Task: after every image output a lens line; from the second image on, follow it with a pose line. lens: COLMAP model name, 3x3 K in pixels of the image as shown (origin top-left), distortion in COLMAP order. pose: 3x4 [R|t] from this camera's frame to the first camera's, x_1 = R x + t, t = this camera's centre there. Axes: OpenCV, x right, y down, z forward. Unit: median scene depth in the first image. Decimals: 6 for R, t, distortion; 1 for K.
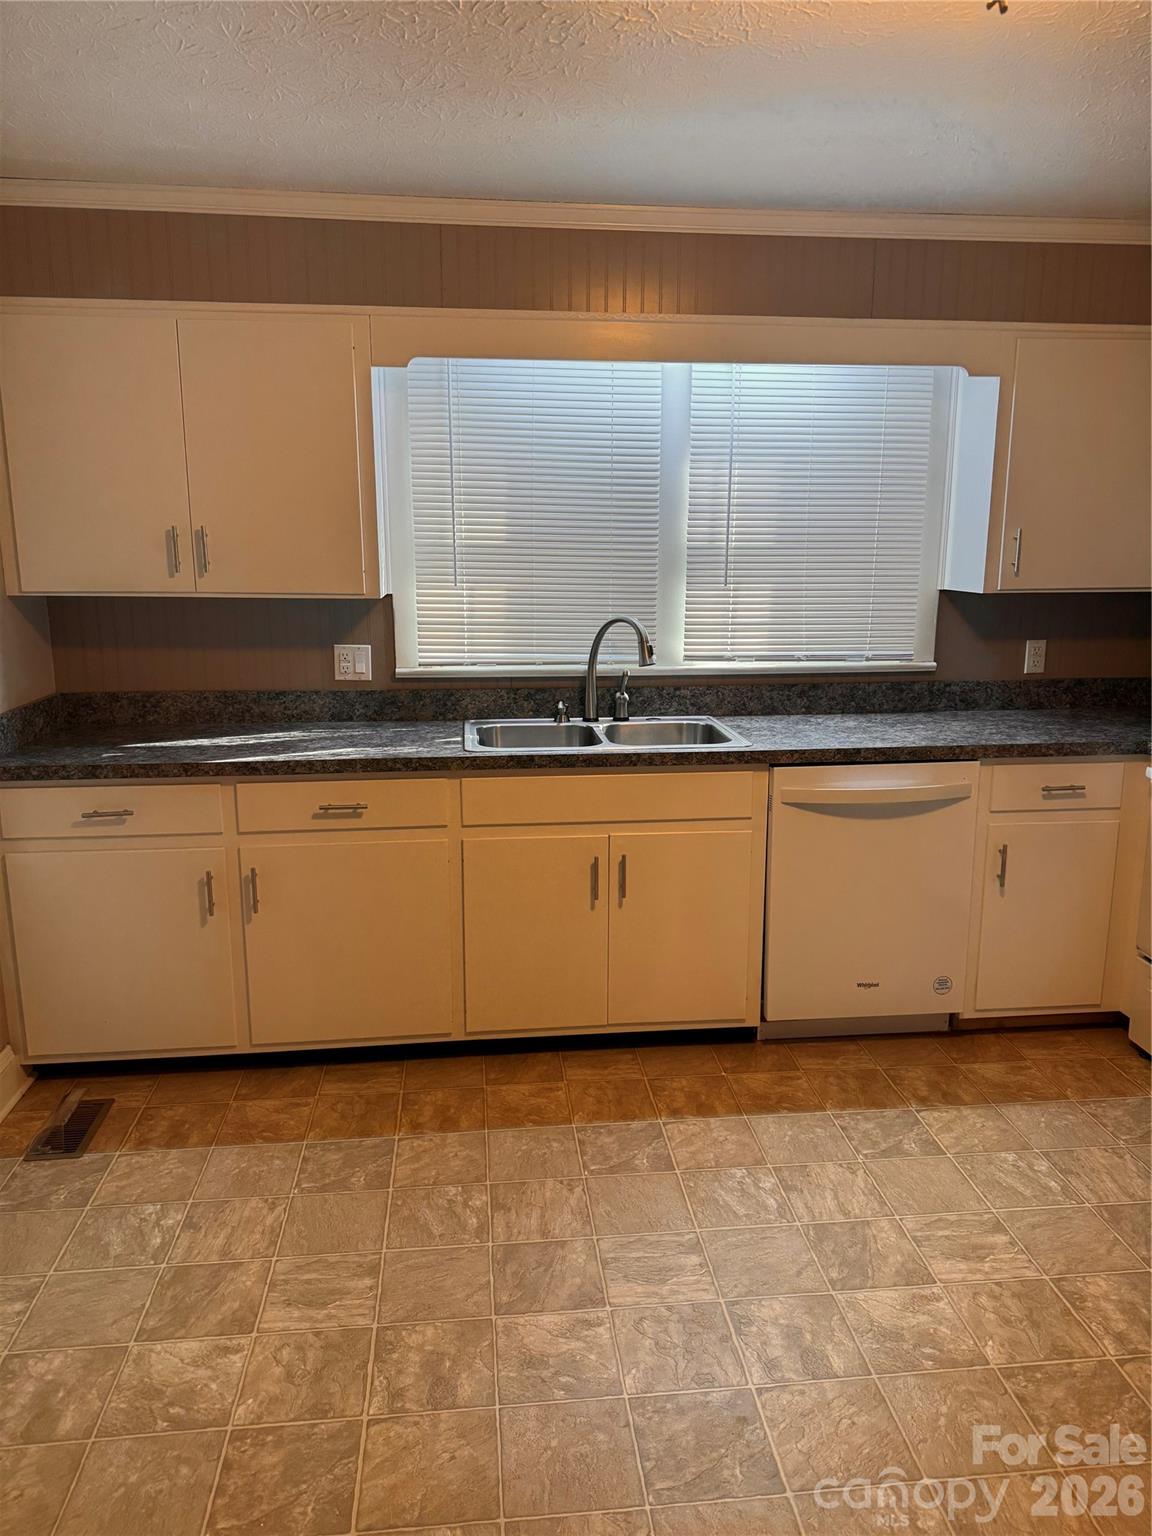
lens RADIAL K [[1072.4, 0, 577.3], [0, 1072.4, 778.4], [0, 0, 1]] dist [0.085384, -0.086625]
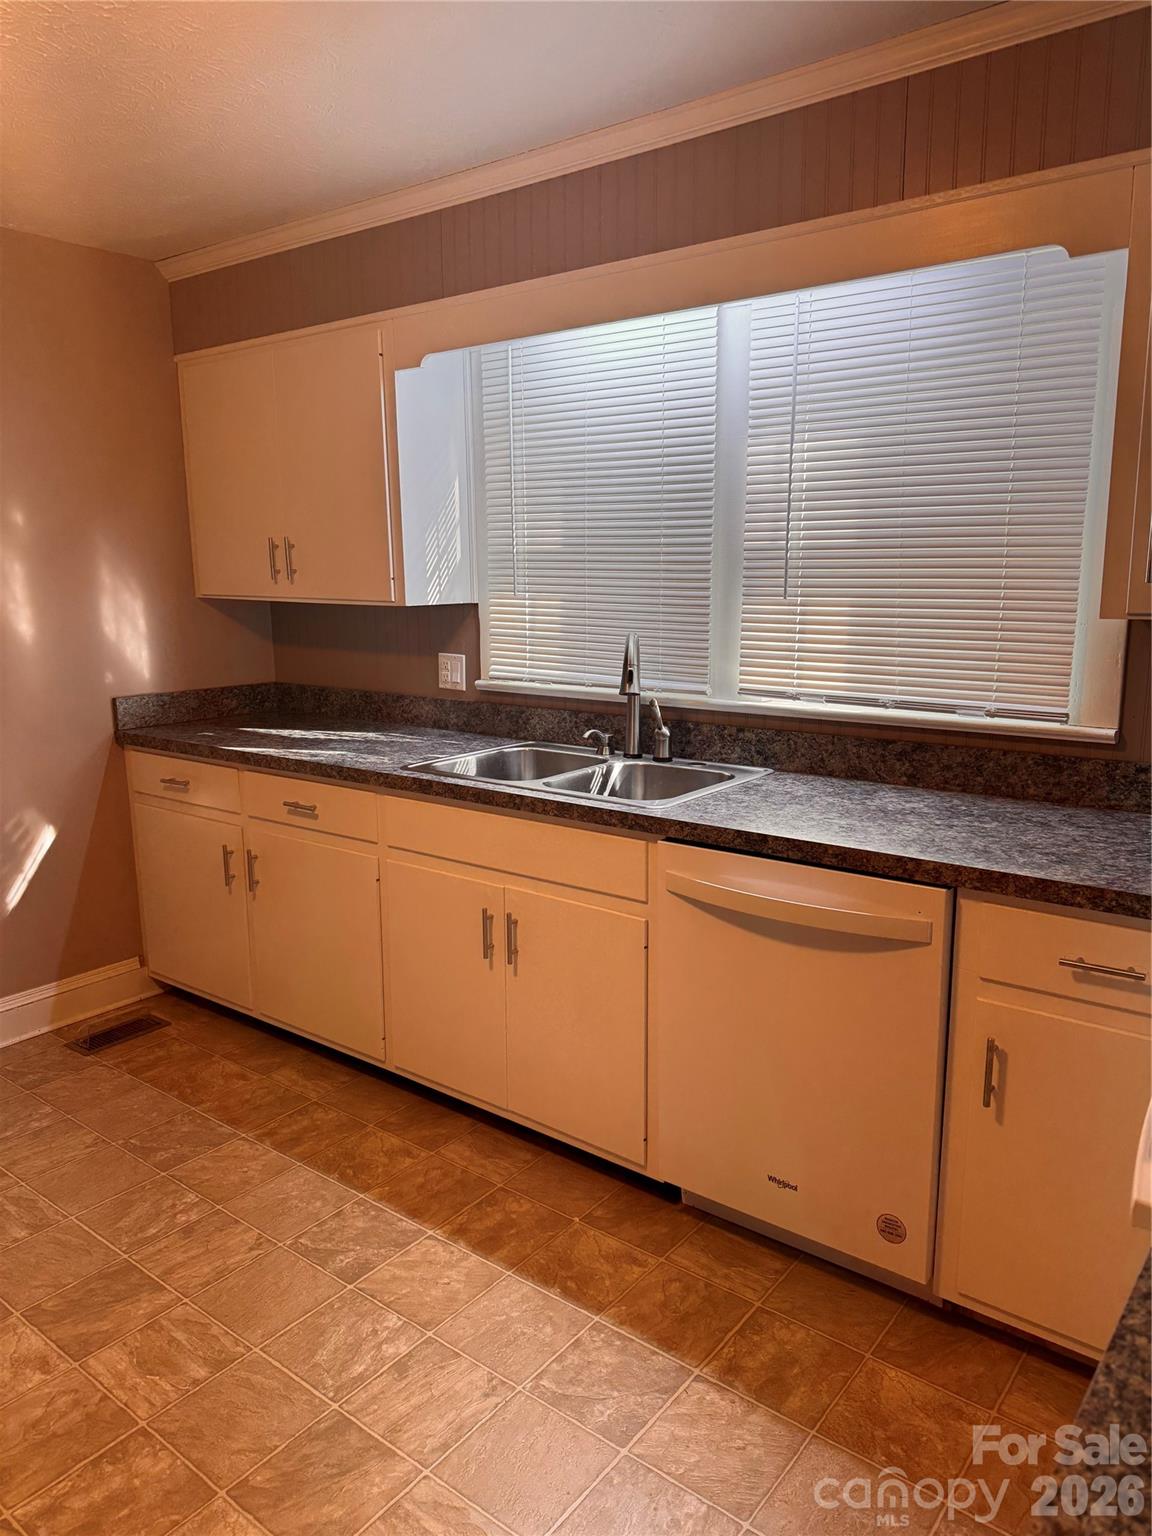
lens RADIAL K [[1078.4, 0, 572.7], [0, 1078.4, 779.1], [0, 0, 1]] dist [0.075106, -0.093322]
pose [[0.711927, 0.128297, -0.690434, 0.607315], [-0.140960, 0.989267, 0.038477, -0.067545], [0.687961, 0.069931, 0.722371, 0.389177]]
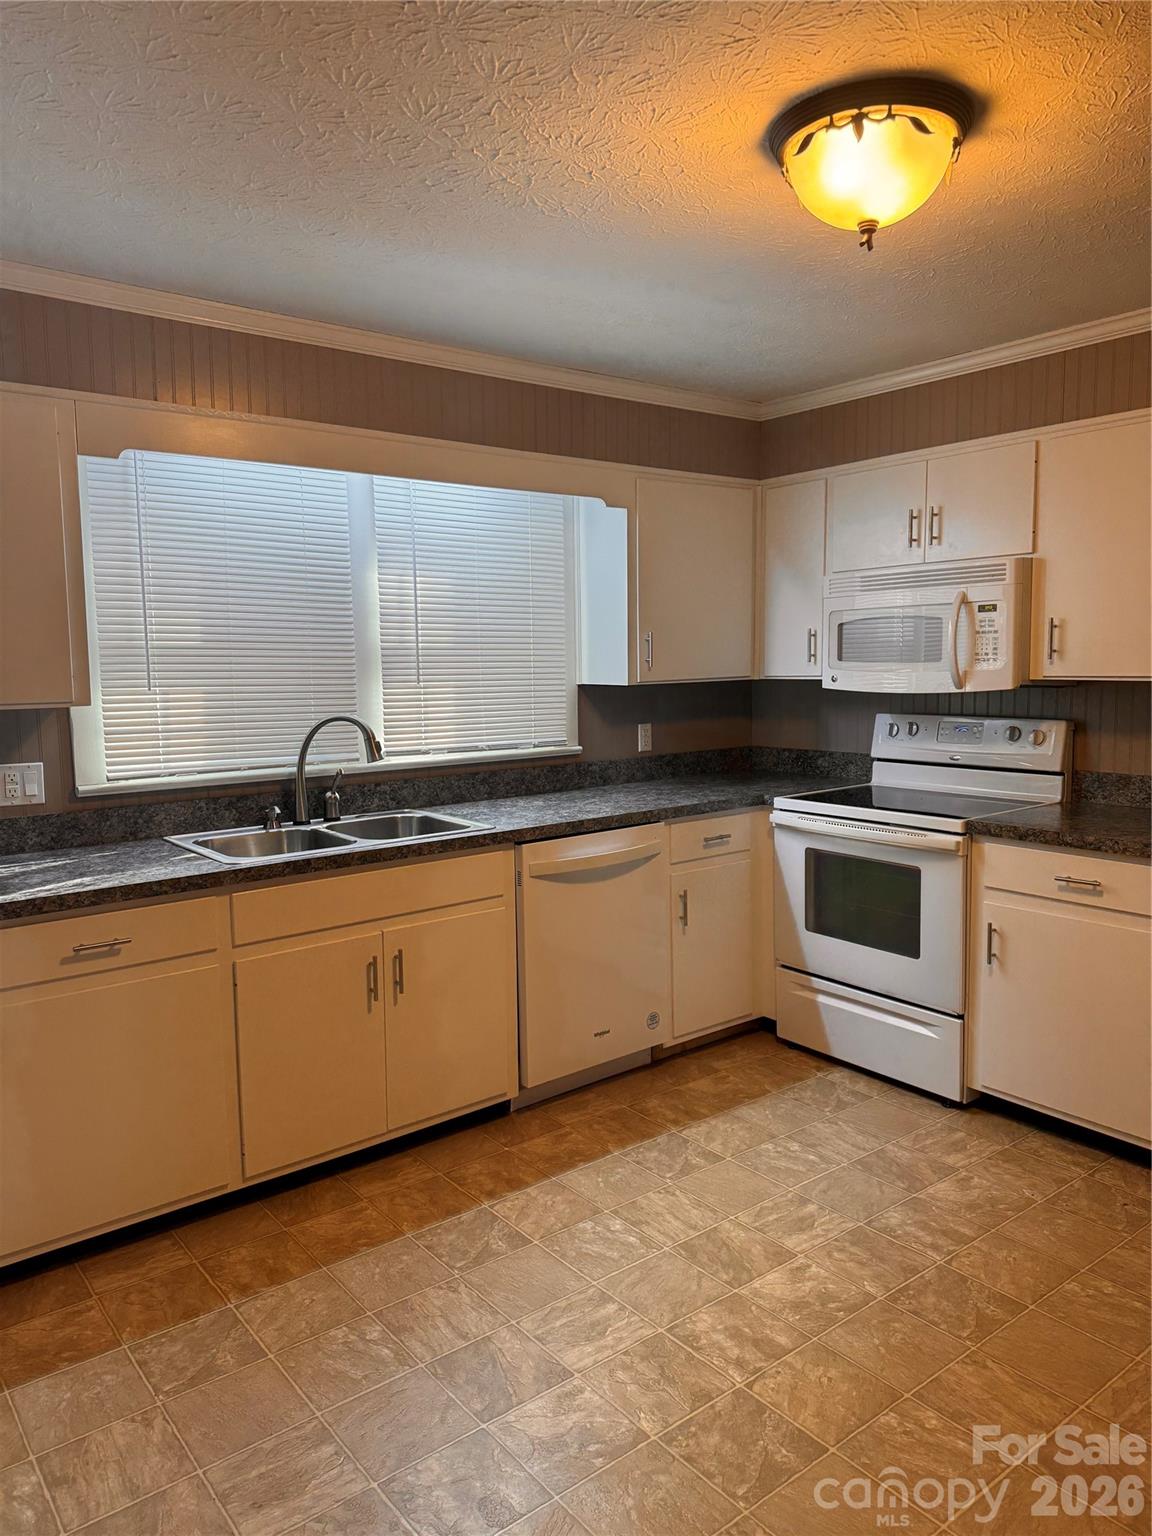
lens RADIAL K [[1077.2, 0, 573.2], [0, 1077.2, 775.0], [0, 0, 1]] dist [0.061917, -0.062974]
pose [[0.849990, -0.073358, 0.521666, -0.309068], [0.127017, 0.989581, -0.067801, -0.000231], [-0.511257, 0.123891, 0.850452, 0.042558]]
